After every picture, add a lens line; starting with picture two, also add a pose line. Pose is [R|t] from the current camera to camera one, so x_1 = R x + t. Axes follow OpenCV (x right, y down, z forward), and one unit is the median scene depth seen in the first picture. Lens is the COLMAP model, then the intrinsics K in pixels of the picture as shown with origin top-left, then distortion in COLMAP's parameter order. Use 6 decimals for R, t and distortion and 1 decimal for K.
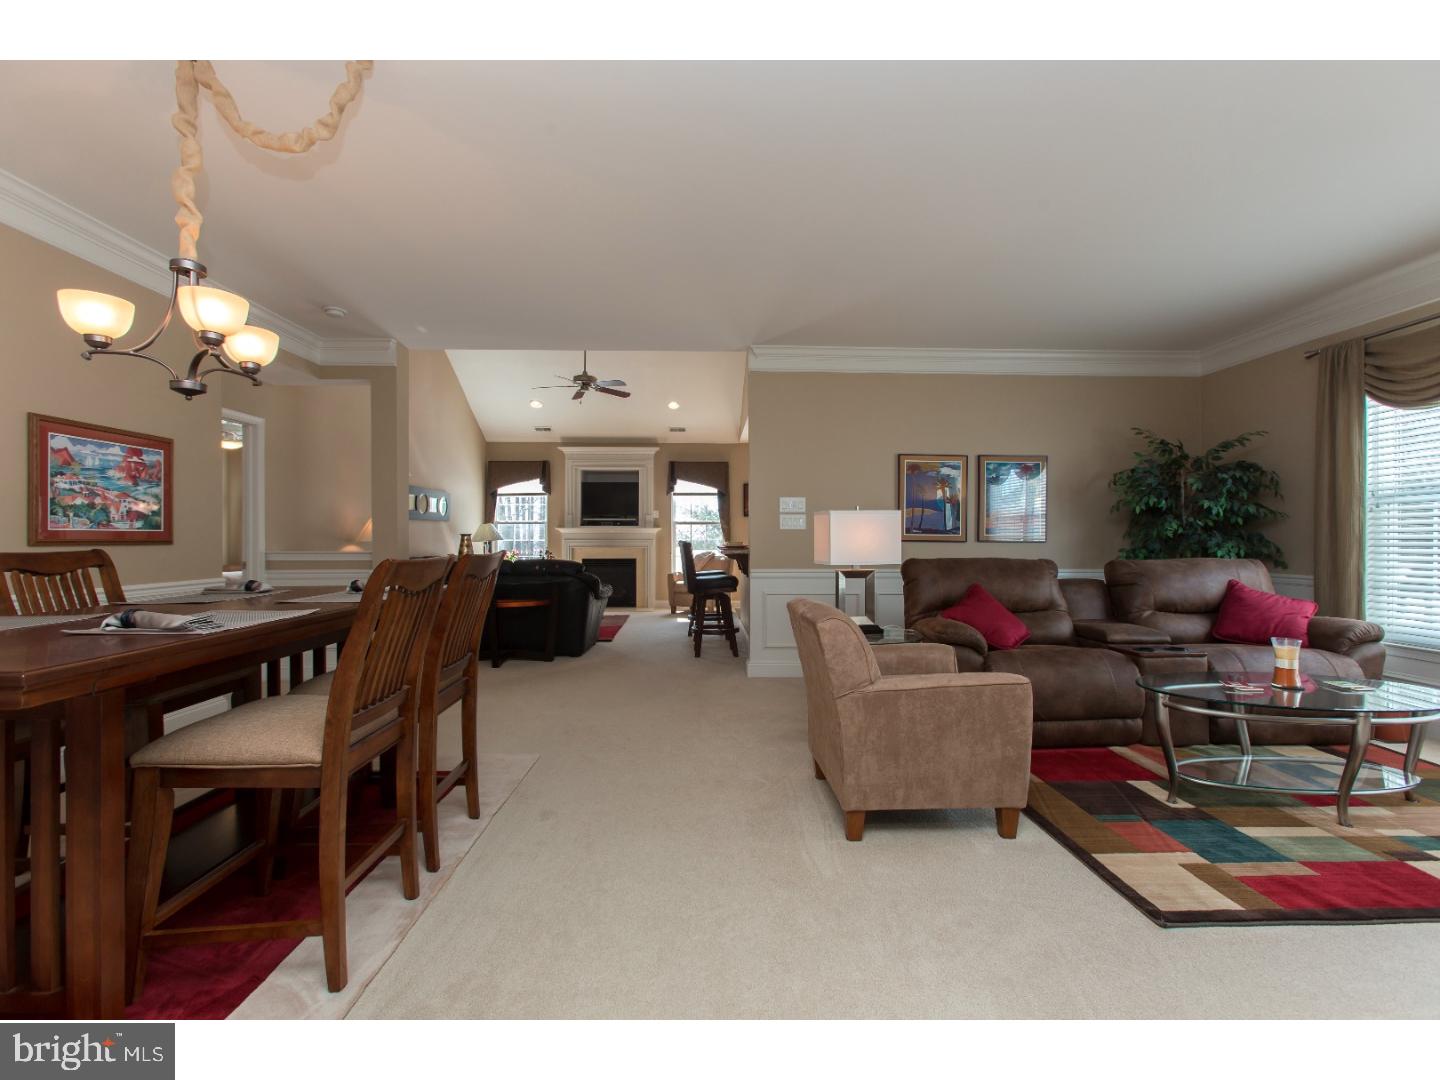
lens RADIAL K [[638.0, 0, 719.8], [0, 638.0, 536.9], [0, 0, 1]] dist [-0.006675, 0.006412]
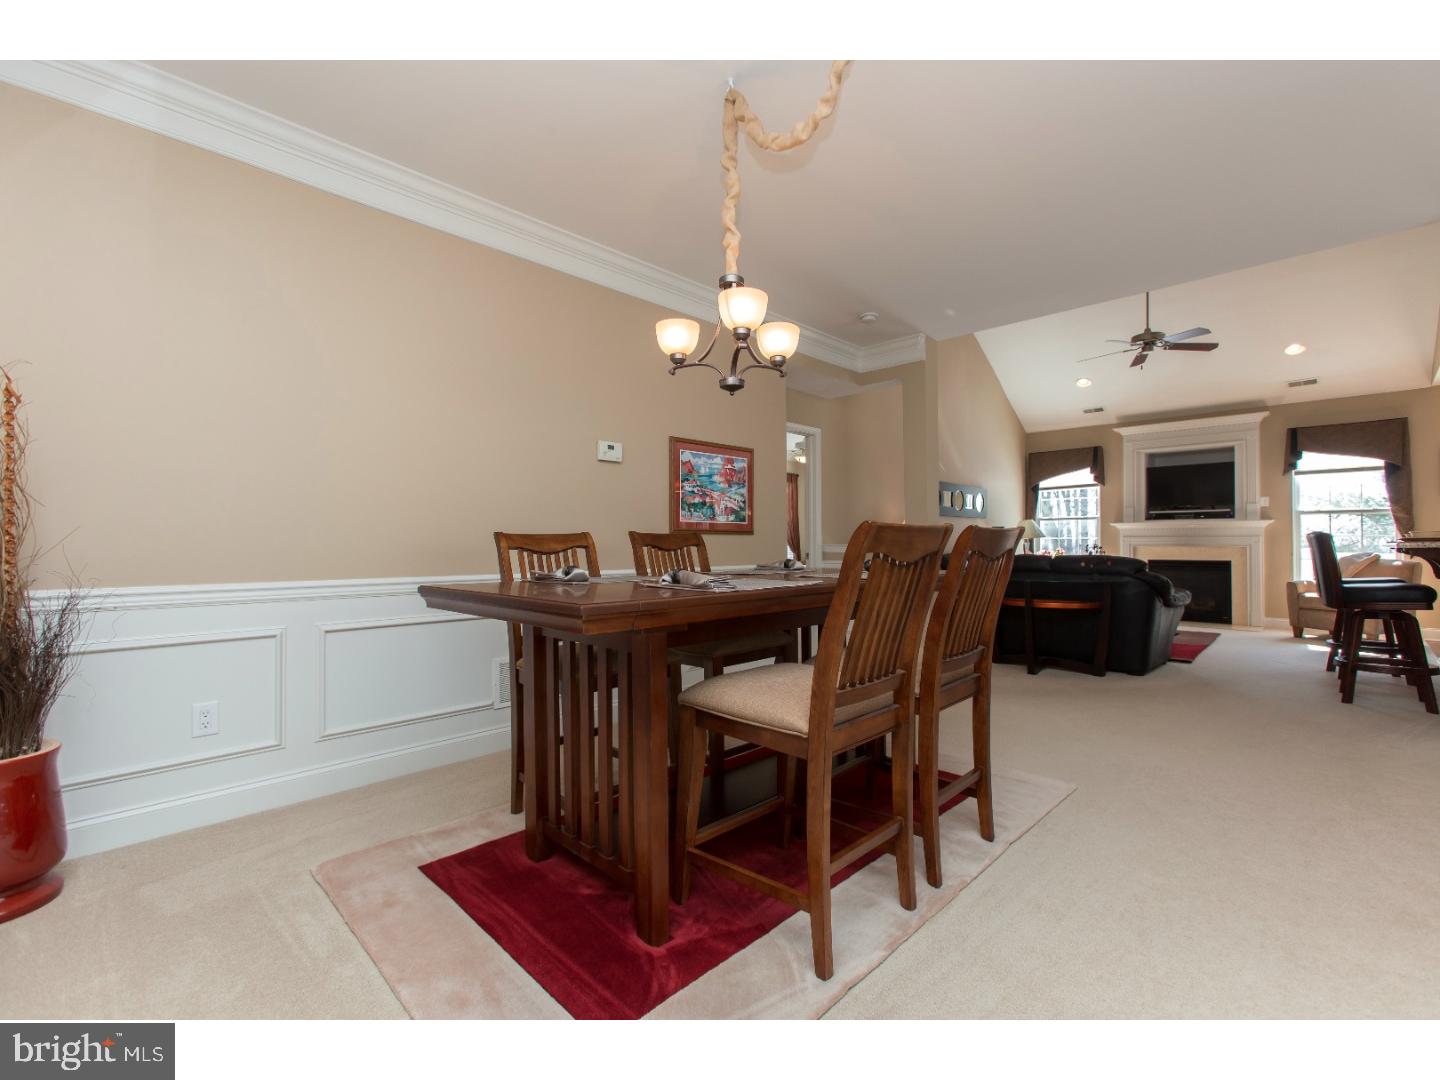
lens RADIAL K [[638.0, 0, 725.0], [0, 638.0, 535.8], [0, 0, 1]] dist [-0.006675, 0.006412]
pose [[0.693811, -0.010541, -0.720080, -0.008247], [0.004020, 0.999934, -0.010764, 0.034666], [0.720146, 0.004573, 0.693807, 0.126504]]
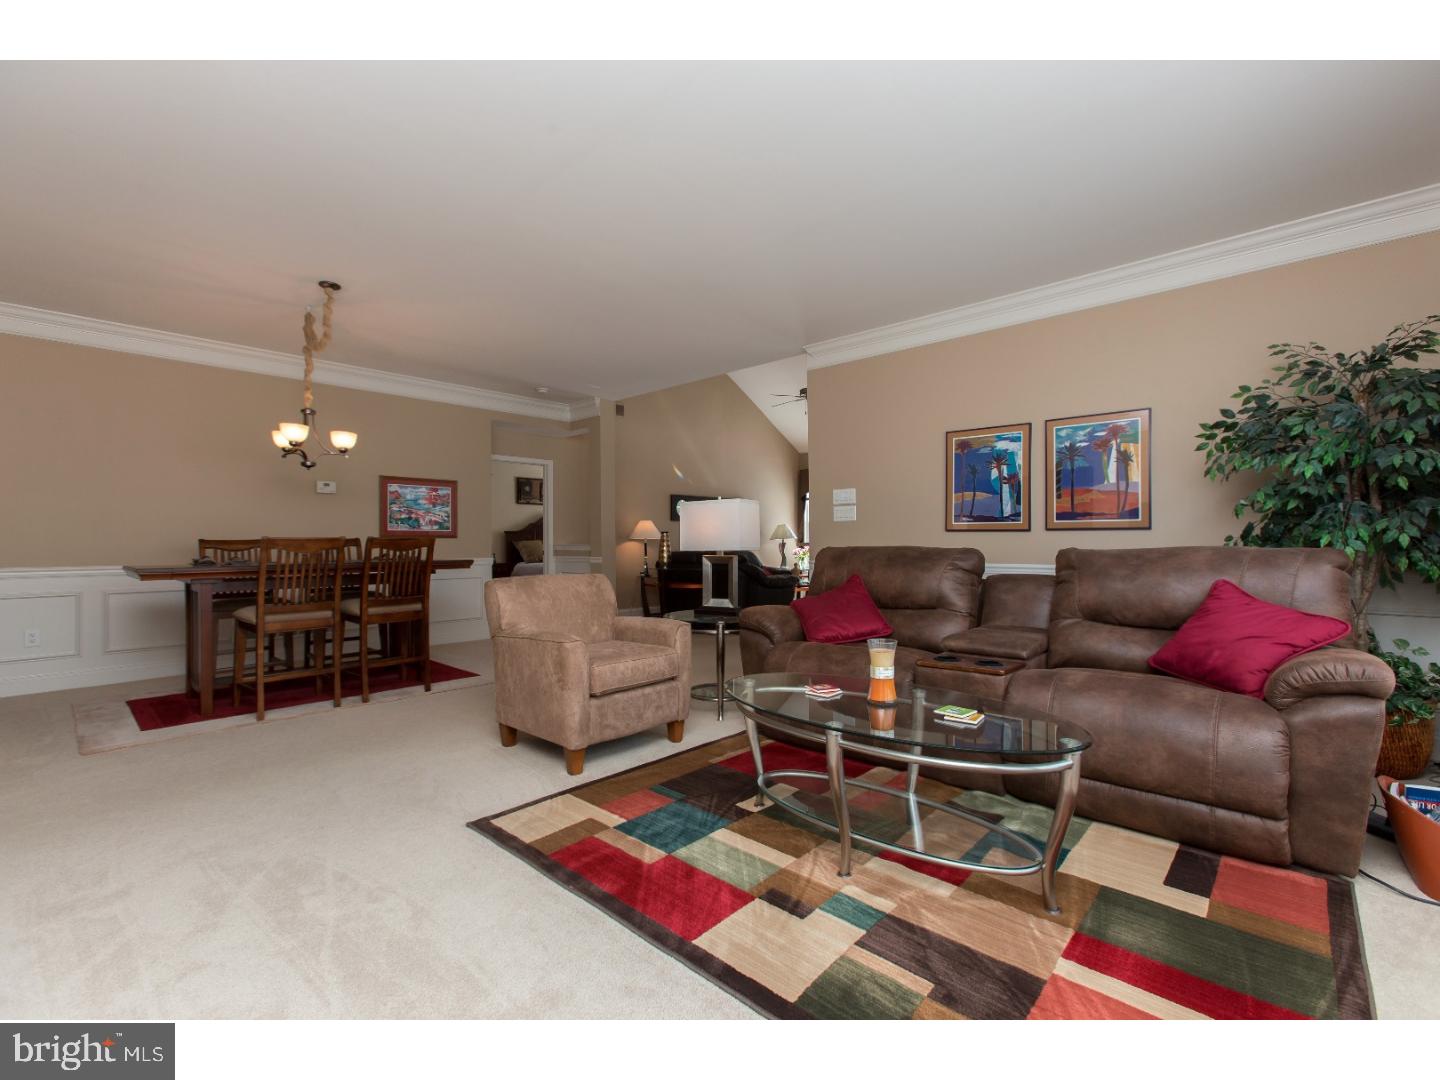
lens RADIAL K [[638.0, 0, 719.3], [0, 638.0, 528.5], [0, 0, 1]] dist [-0.006675, 0.006412]
pose [[0.711216, -0.020076, -0.702687, 1.194746], [0.006700, 0.999740, -0.021781, 0.035664], [0.702941, 0.010783, 0.711166, 0.277521]]
